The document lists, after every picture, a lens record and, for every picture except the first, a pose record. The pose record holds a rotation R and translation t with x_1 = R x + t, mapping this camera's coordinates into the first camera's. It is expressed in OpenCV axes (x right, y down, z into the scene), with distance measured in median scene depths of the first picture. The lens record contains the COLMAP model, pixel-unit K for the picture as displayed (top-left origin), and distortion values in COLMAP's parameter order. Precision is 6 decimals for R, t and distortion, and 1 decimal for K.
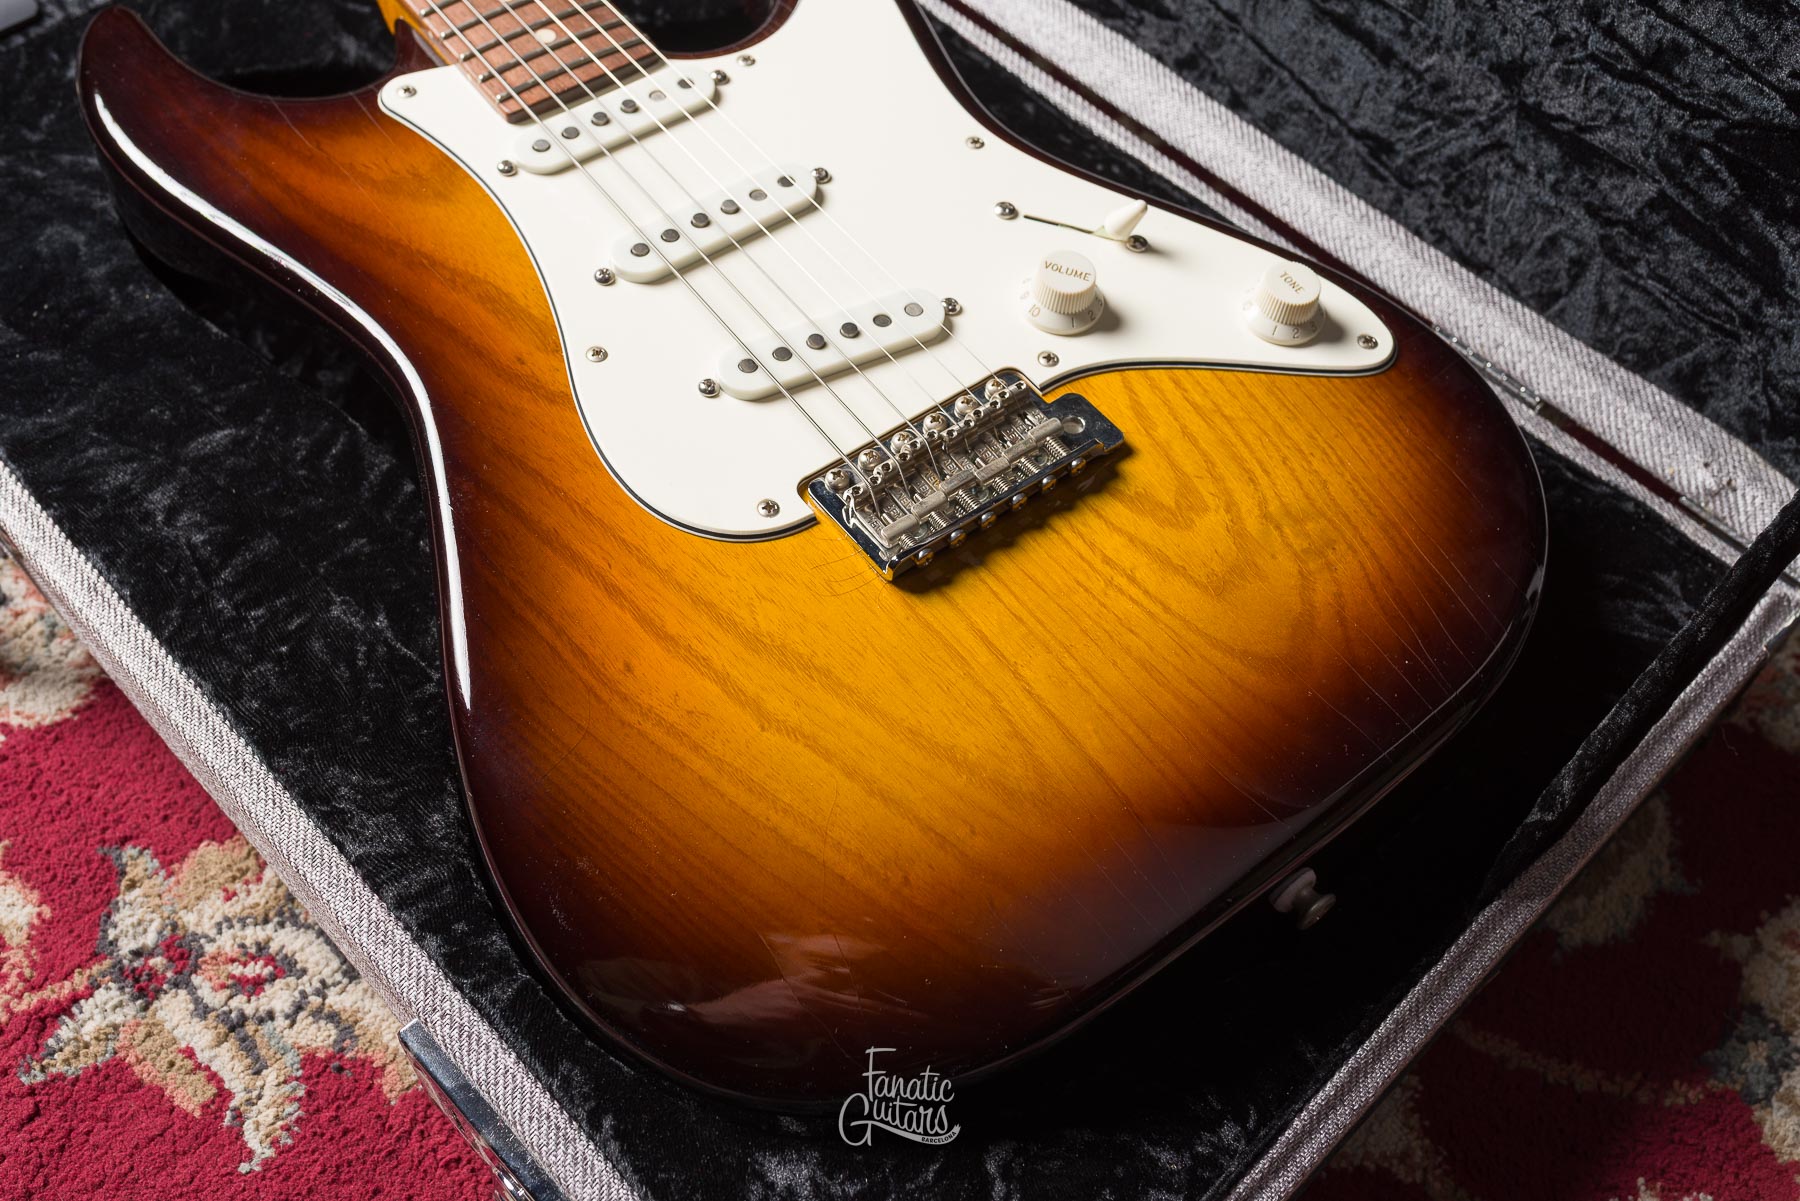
lens RADIAL K [[1759.9, 0, 900.0], [0, 1759.9, 600.5], [0, 0, 1]] dist [-0.003737, 0.007827]
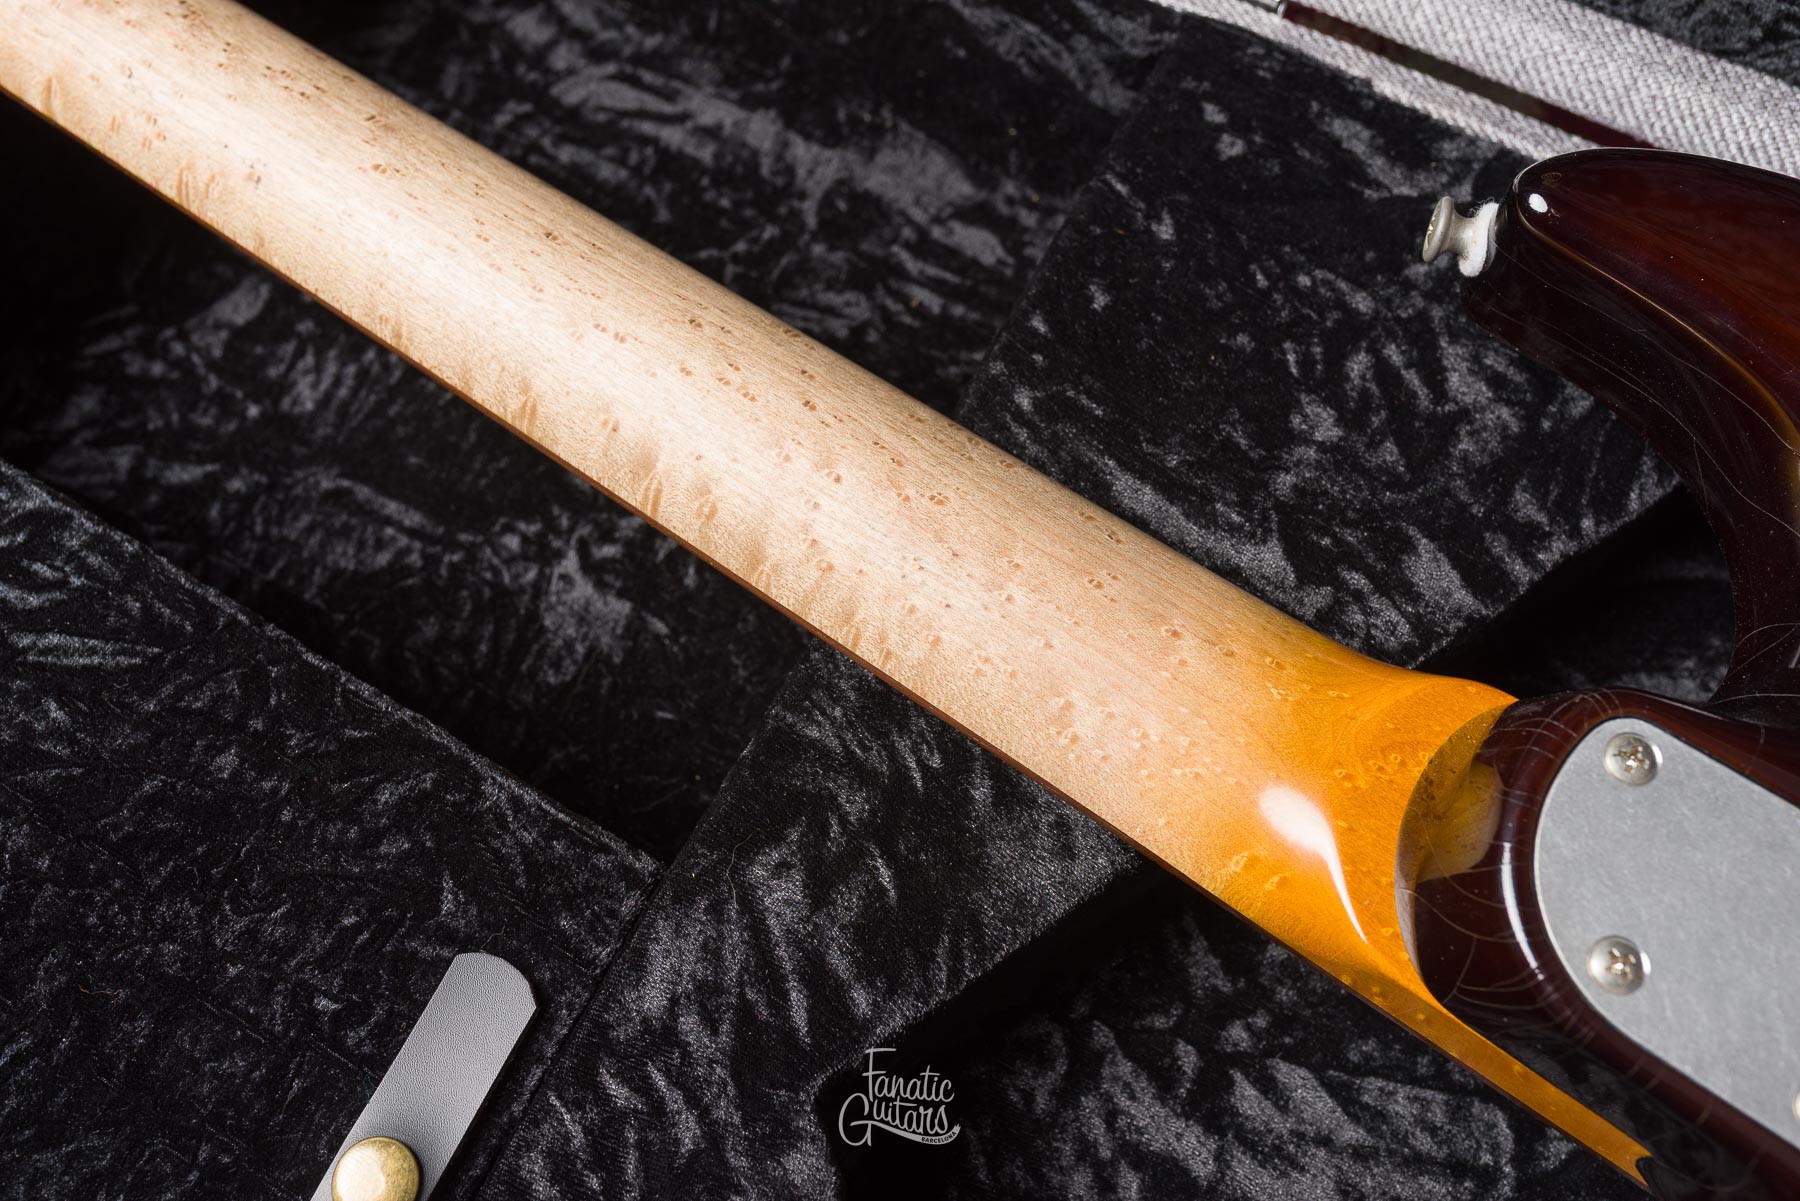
lens RADIAL K [[1785.7, 0, 900.0], [0, 1785.7, 600.5], [0, 0, 1]] dist [-0.001949, 0.001451]
pose [[0.949924, -0.307447, 0.055857, -0.473931], [0.287589, 0.930088, 0.228537, -0.635613], [-0.122215, -0.201029, 0.971932, 0.645201]]
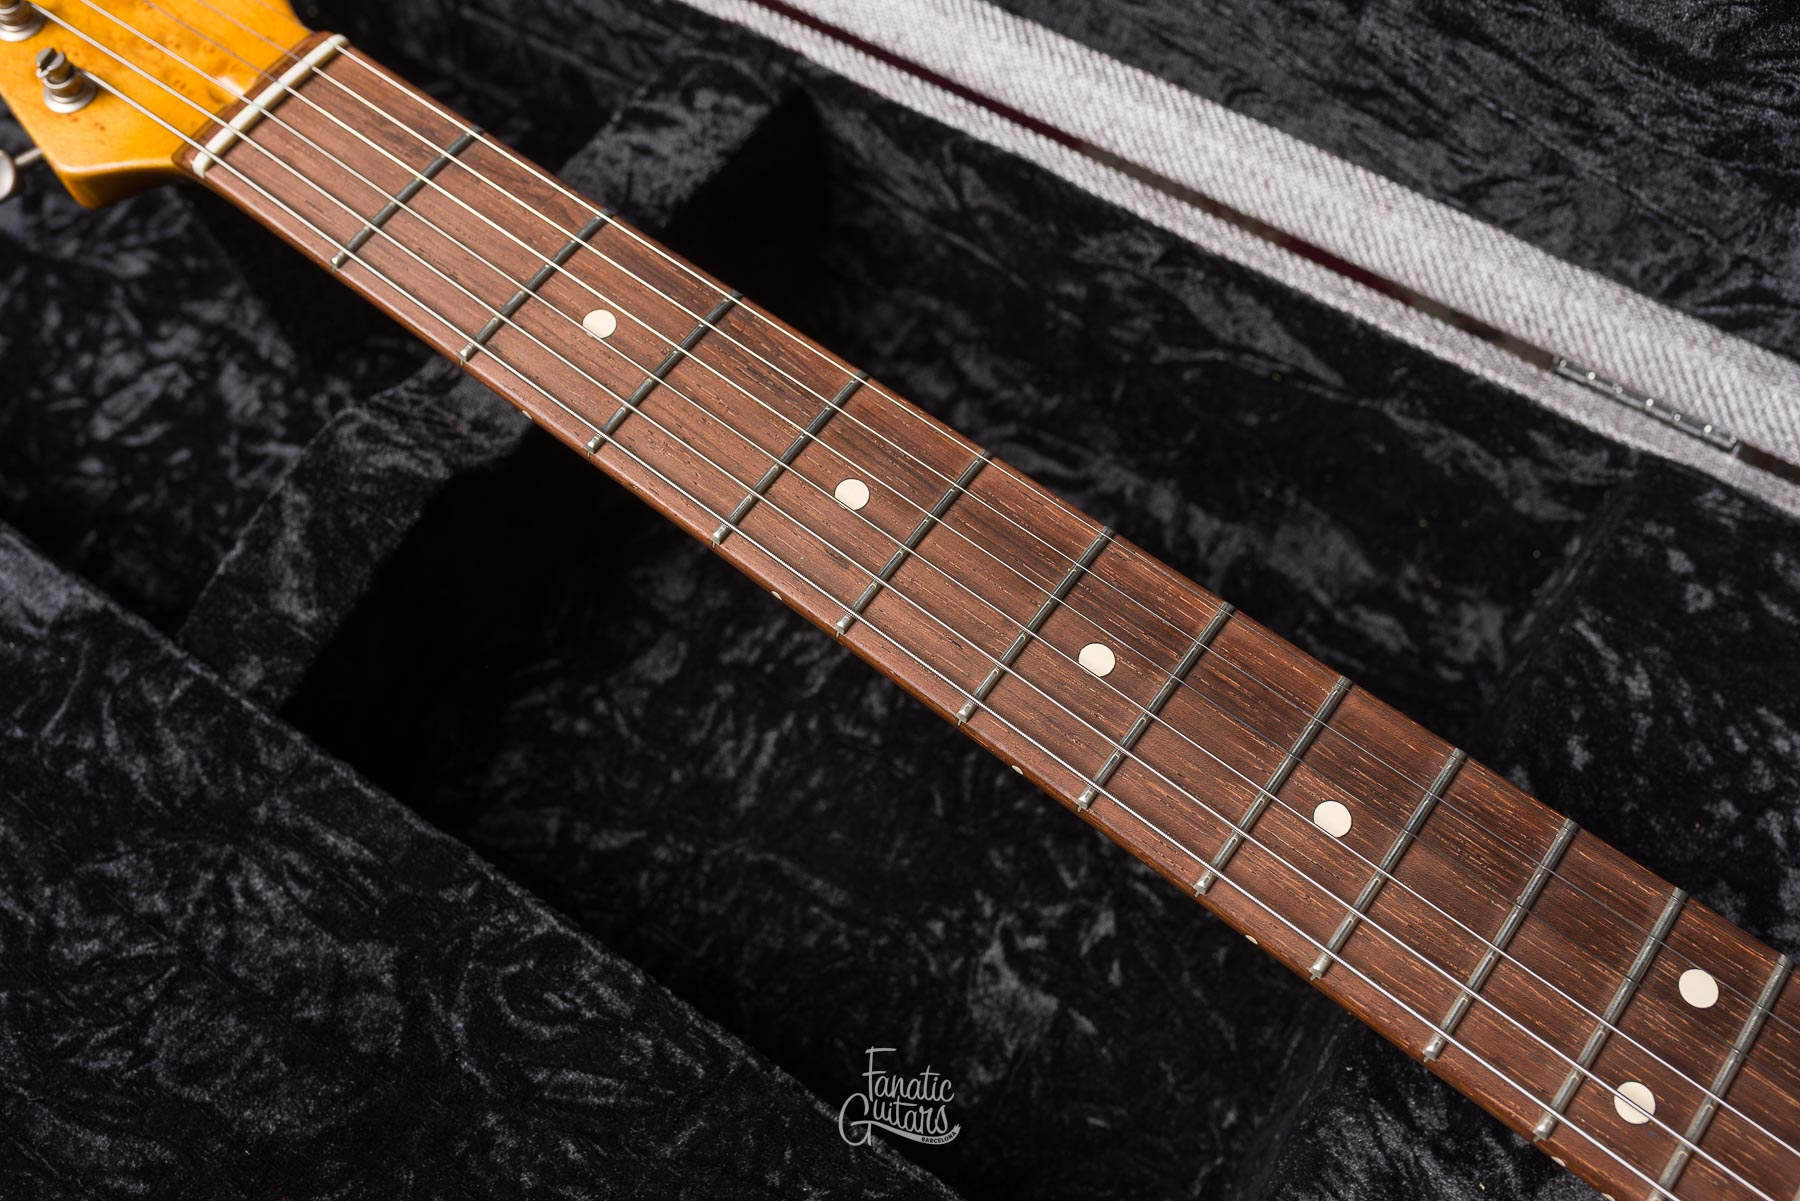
lens RADIAL K [[1785.7, 0, 900.0], [0, 1785.7, 600.5], [0, 0, 1]] dist [-0.001949, 0.001451]
pose [[0.963877, -0.262199, 0.046833, -0.603753], [0.250129, 0.951500, 0.179118, -0.820483], [-0.091526, -0.160934, 0.982712, 0.680836]]
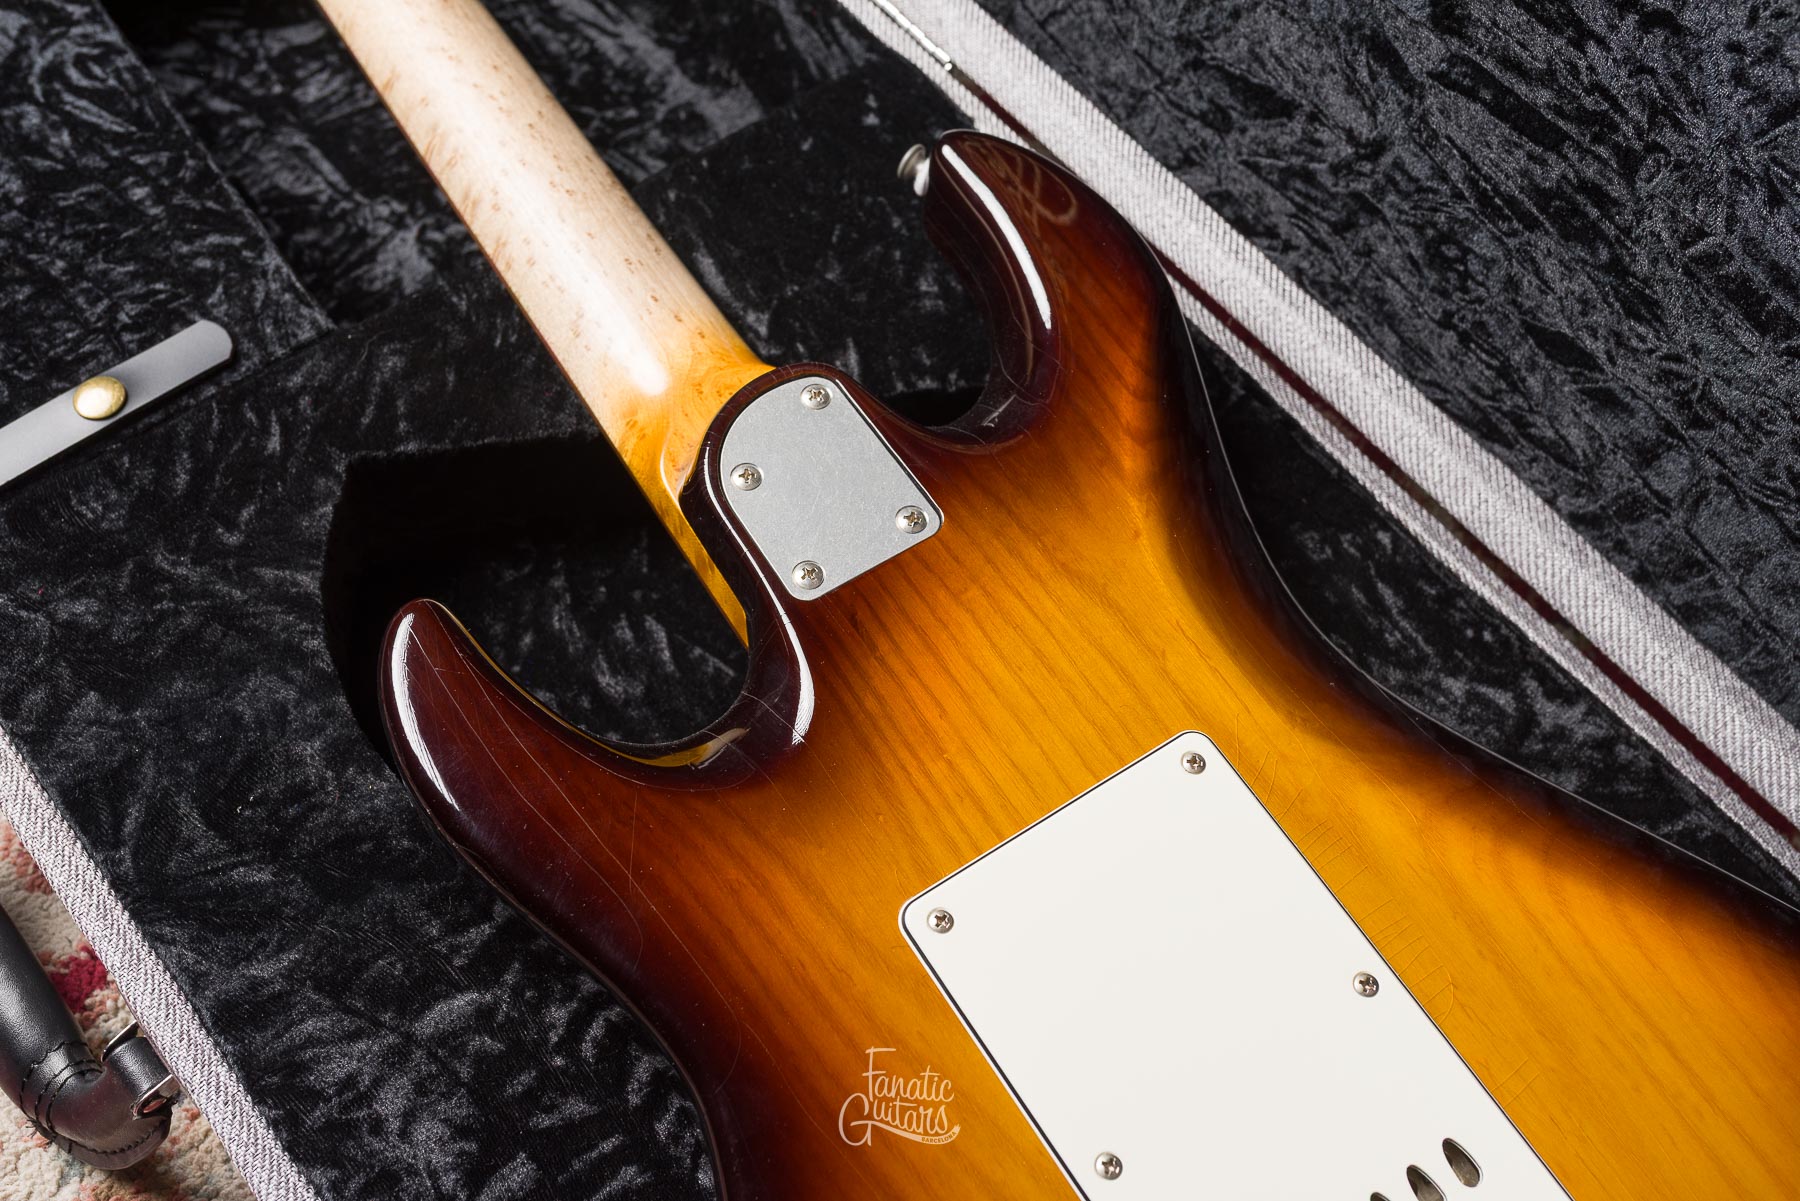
lens RADIAL K [[1759.9, 0, 900.0], [0, 1759.9, 600.5], [0, 0, 1]] dist [-0.003737, 0.007827]
pose [[0.997064, 0.076570, -0.000588, -0.197132], [-0.076271, 0.993788, 0.081047, -0.377574], [0.006790, -0.080764, 0.996710, 0.186032]]
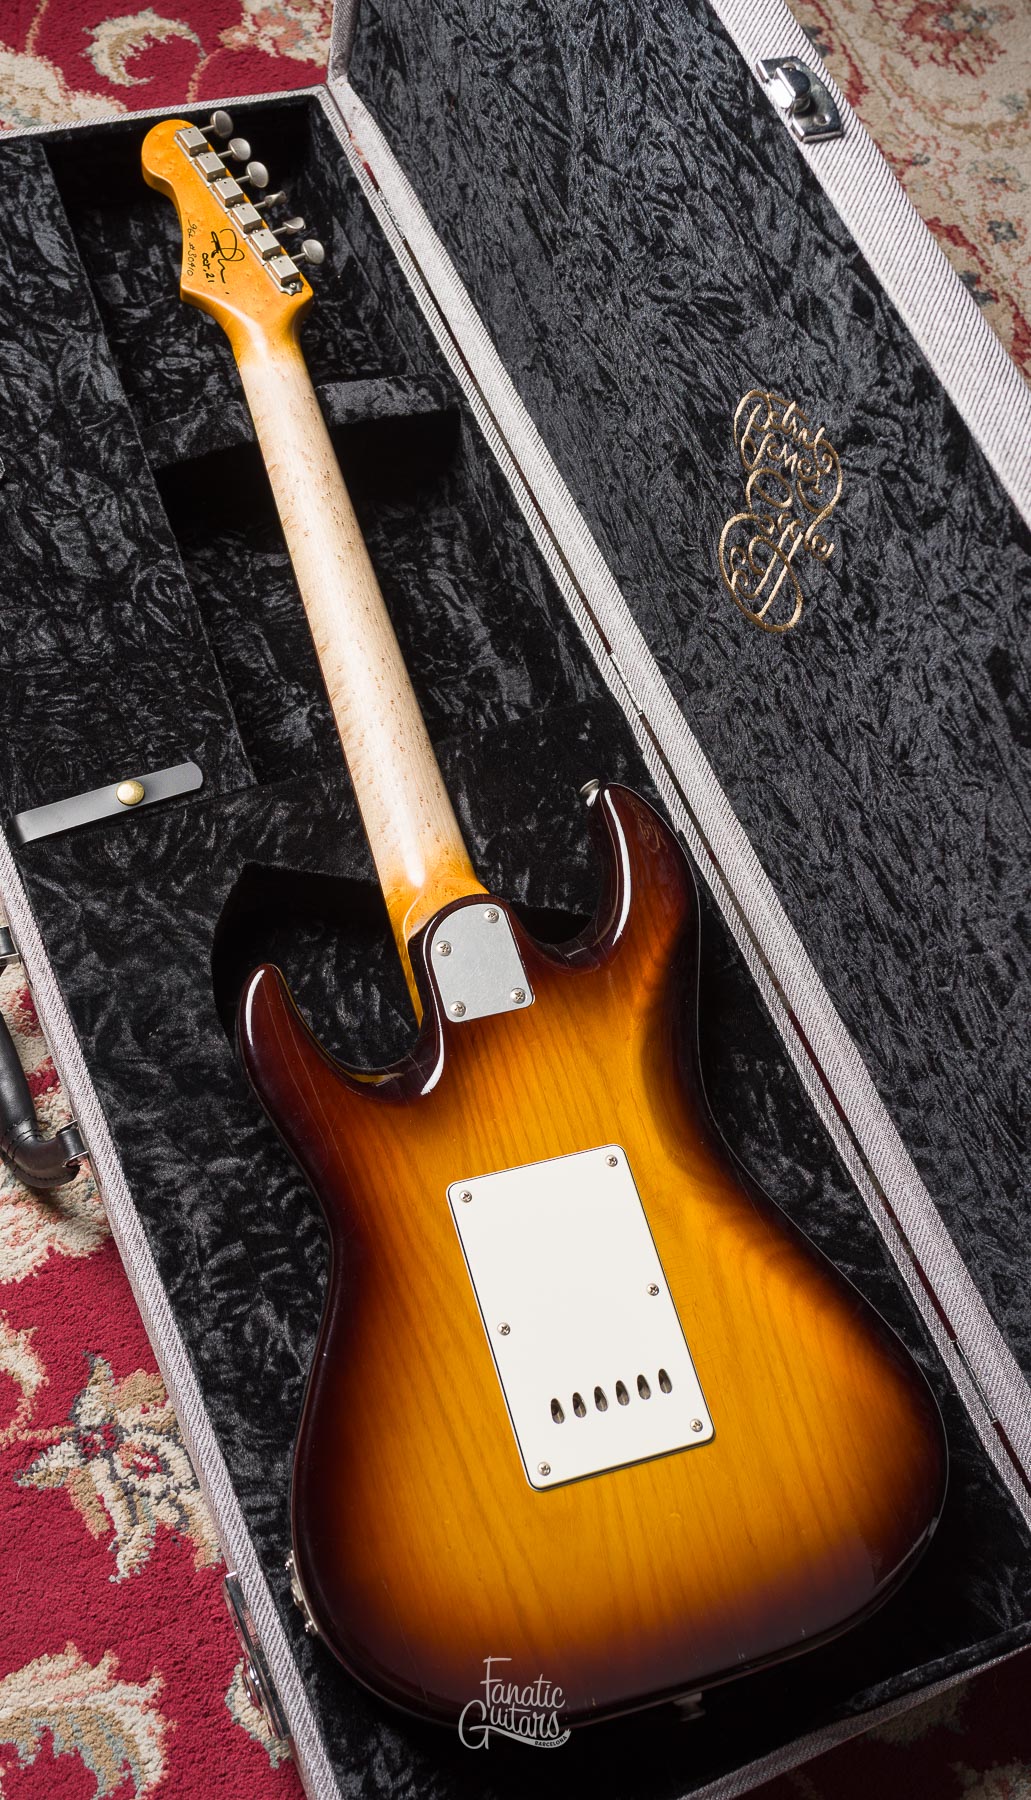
lens RADIAL K [[1859.4, 0, 477.9], [0, 1859.4, 886.7], [0, 0, 1]] dist [-0.000739, -0.012263]
pose [[0.926705, 0.369603, -0.067902, -0.146662], [-0.360250, 0.925186, 0.119373, -0.653405], [0.106942, -0.086162, 0.990525, -0.740119]]
